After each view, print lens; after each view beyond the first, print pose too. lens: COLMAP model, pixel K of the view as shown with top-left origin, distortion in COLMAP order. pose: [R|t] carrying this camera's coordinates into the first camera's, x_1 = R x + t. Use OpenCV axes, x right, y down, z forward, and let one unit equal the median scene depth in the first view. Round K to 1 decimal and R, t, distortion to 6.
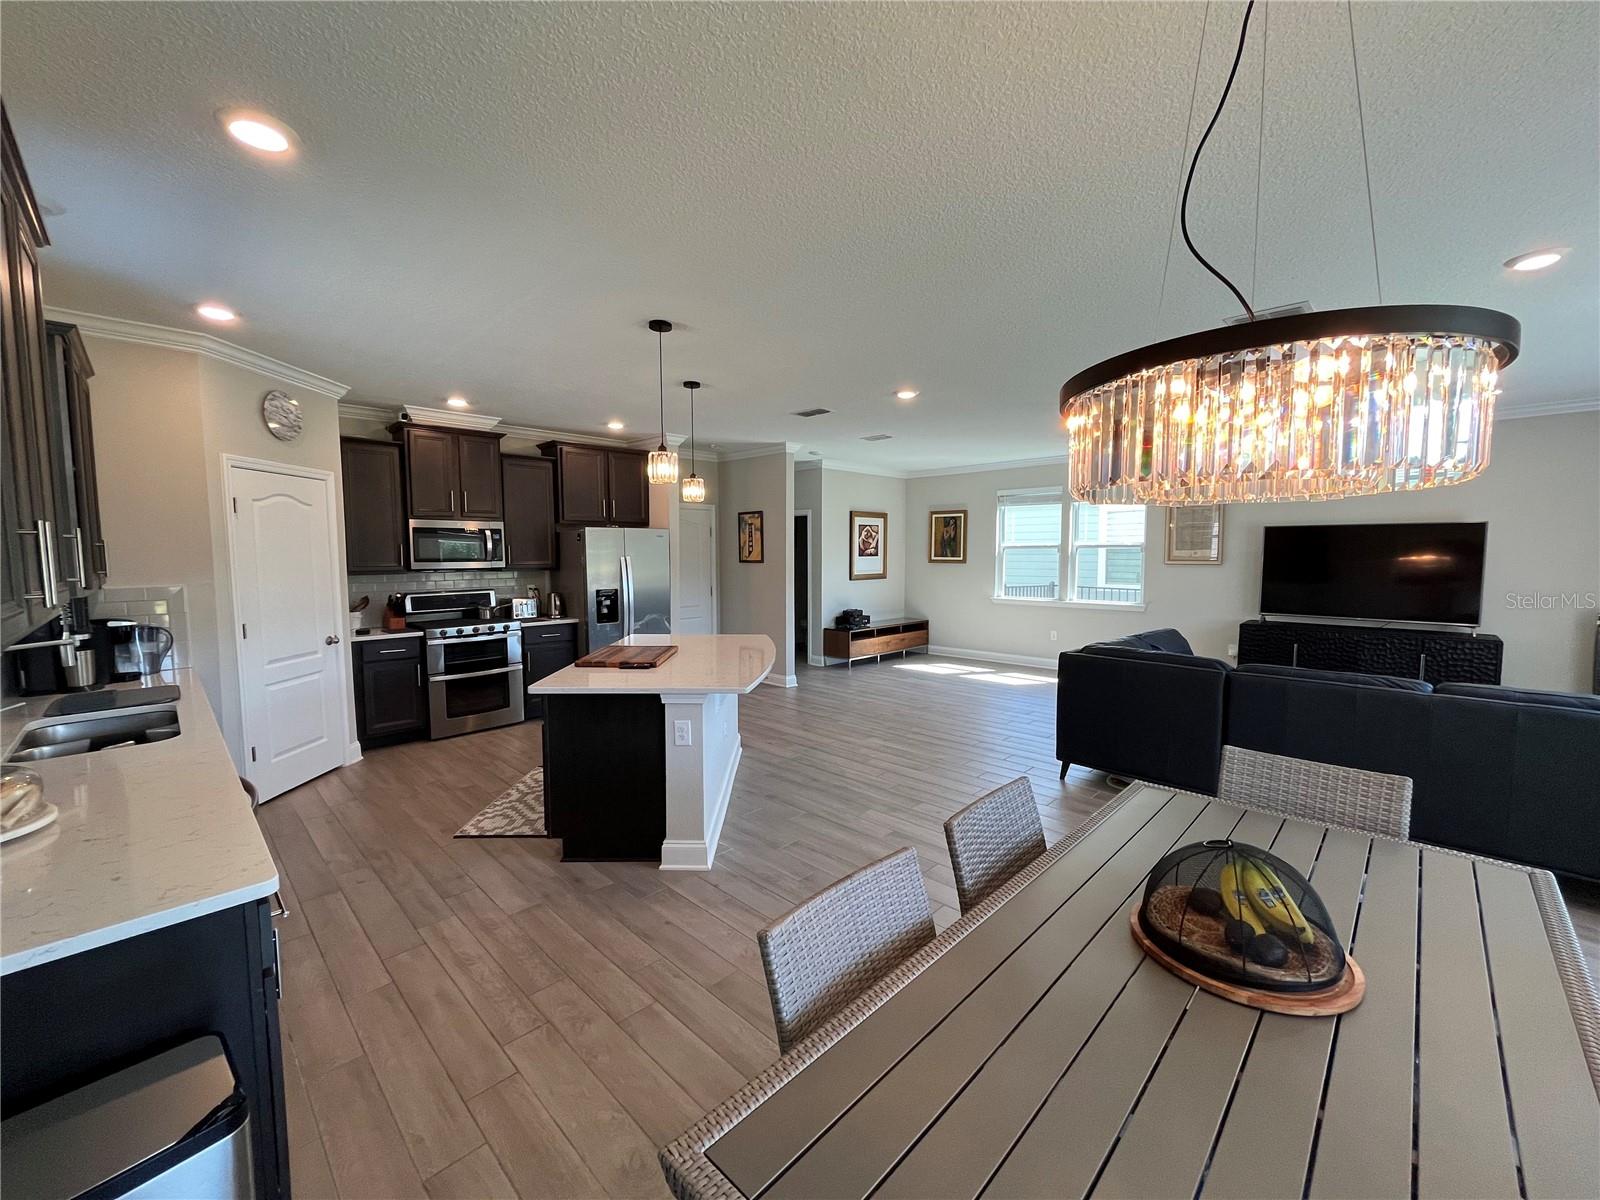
lens RADIAL K [[642.0, 0, 800.0], [0, 642.0, 600.0], [0, 0, 1]] dist [-0.004593, -0.000371]
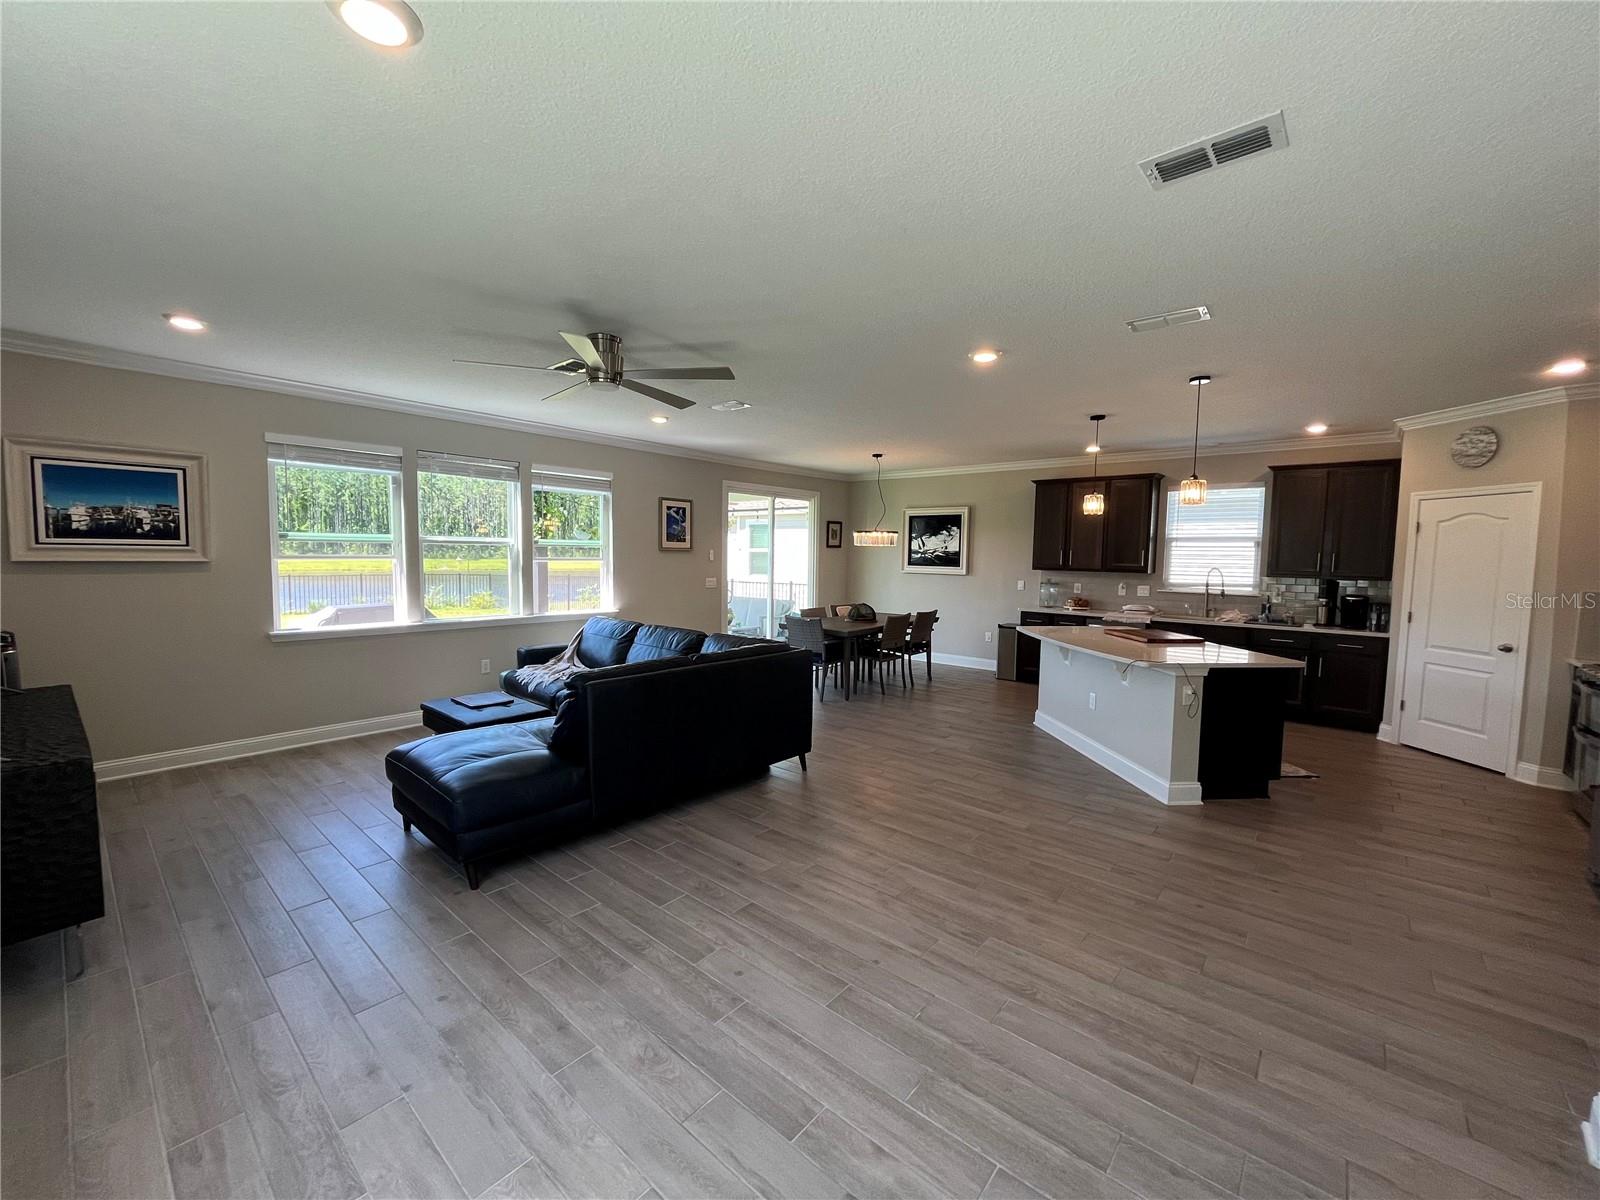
lens RADIAL K [[642.0, 0, 800.0], [0, 642.0, 600.0], [0, 0, 1]] dist [-0.004593, -0.000371]
pose [[-0.997496, -0.006698, -0.070405, 0.394533], [-0.017087, 0.988838, 0.148015, -0.120958], [0.068628, 0.148847, -0.986476, 1.595061]]
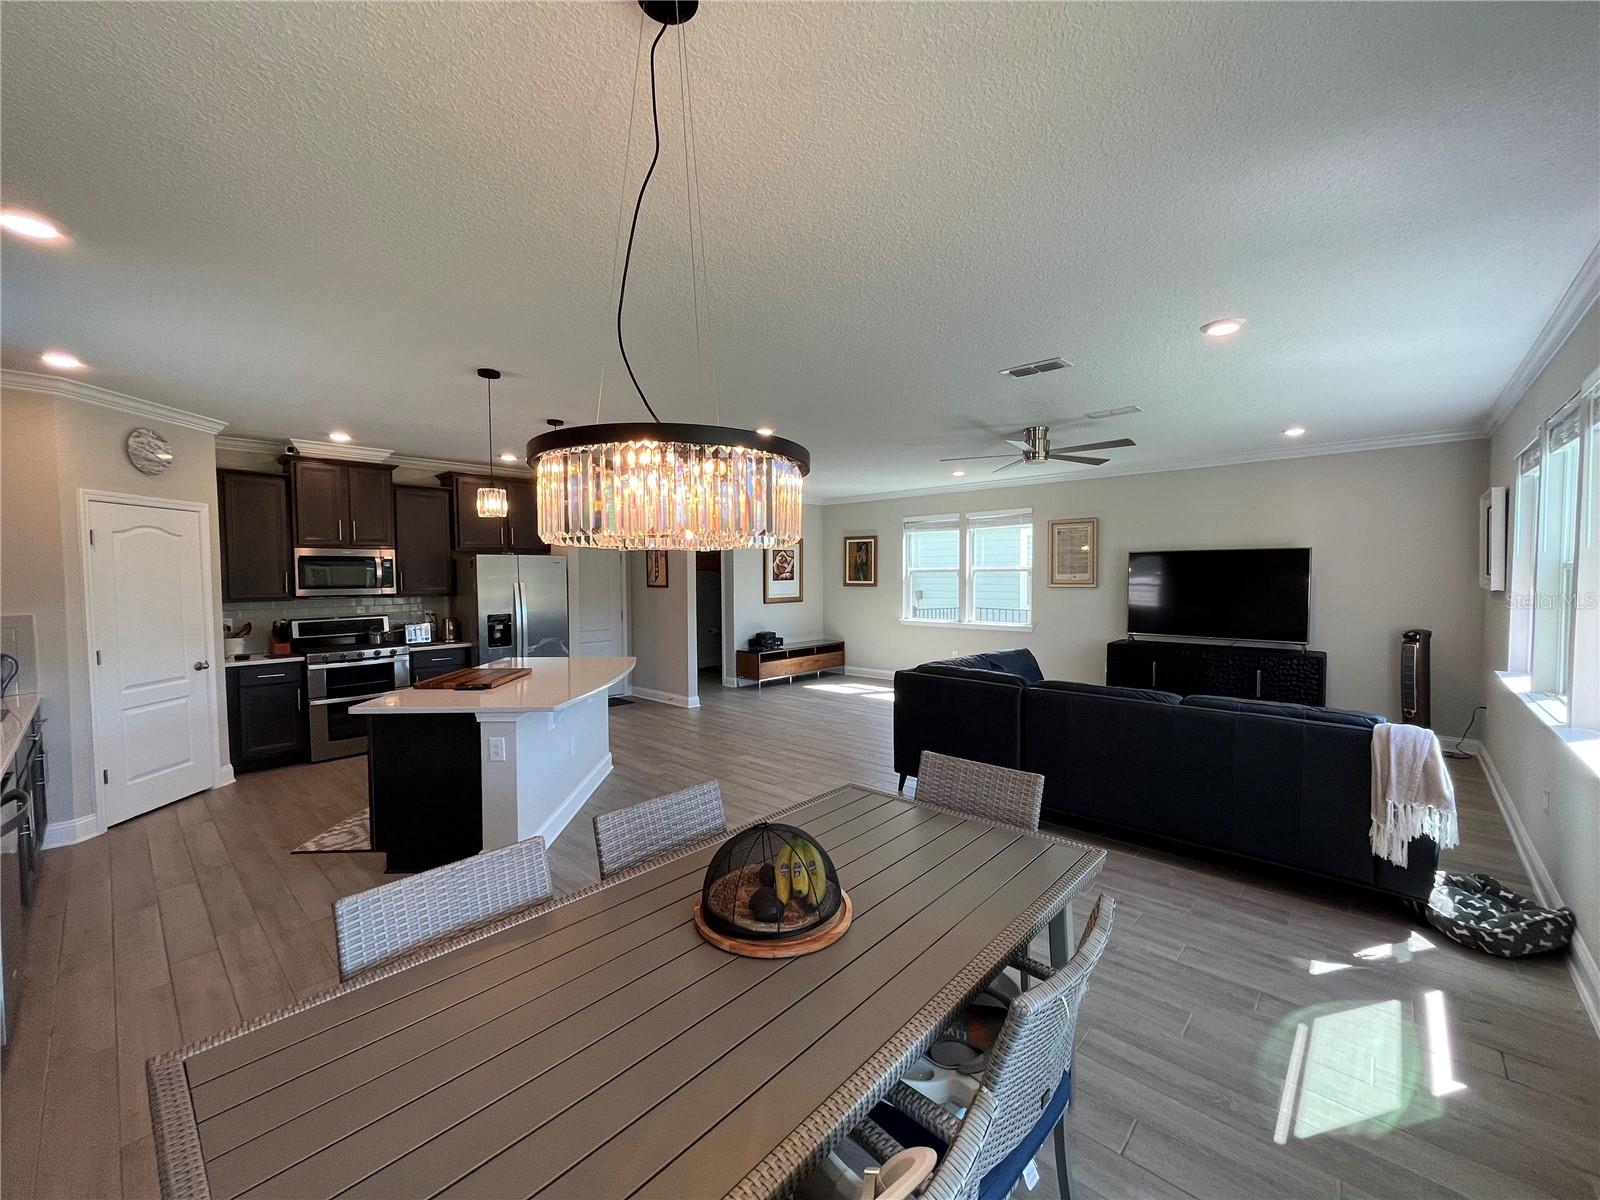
lens RADIAL K [[642.0, 0, 800.0], [0, 642.0, 600.0], [0, 0, 1]] dist [-0.004593, -0.000371]
pose [[0.999362, -0.005401, 0.035309, 0.164556], [0.006621, 0.999382, -0.034526, -0.001035], [-0.035100, 0.034738, 0.998780, -0.056193]]
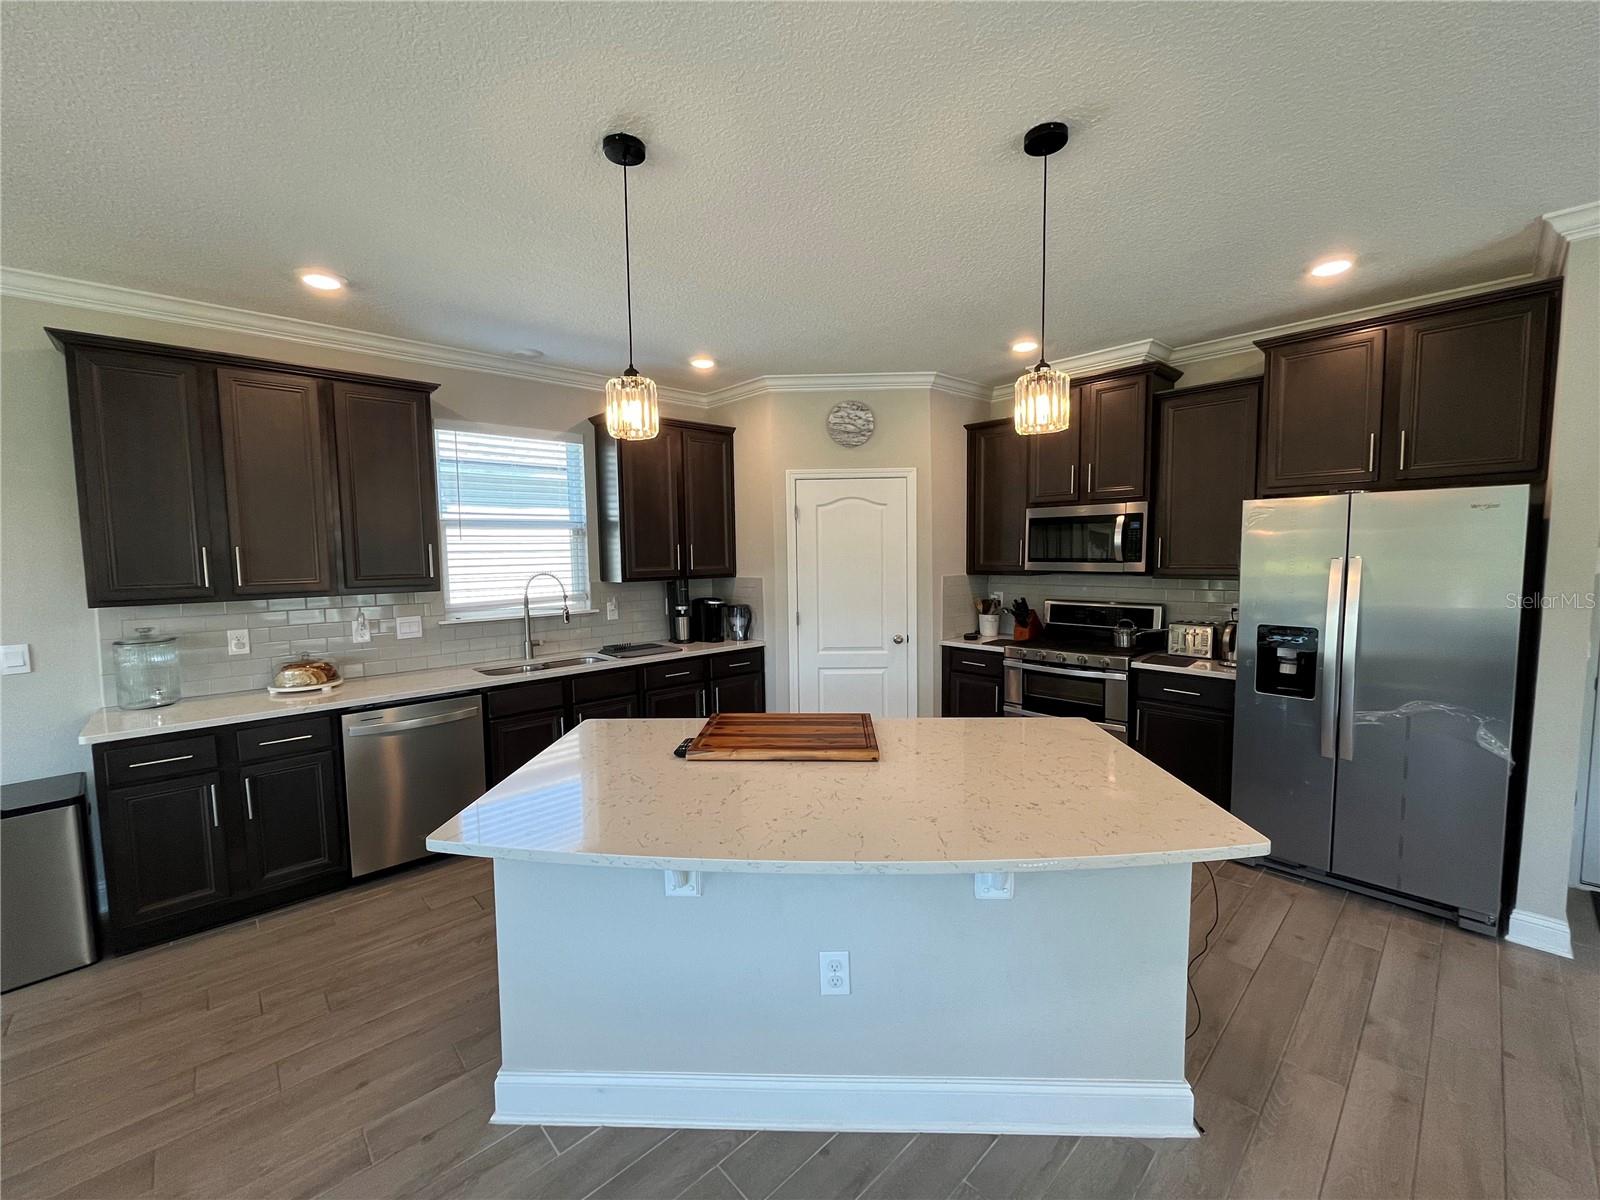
lens RADIAL K [[642.0, 0, 800.0], [0, 642.0, 600.0], [0, 0, 1]] dist [-0.004593, -0.000371]
pose [[-0.045086, 0.082454, -0.995574, 0.215785], [-0.061378, 0.994476, 0.085143, -0.060804], [0.997096, 0.064946, -0.039776, 0.731855]]
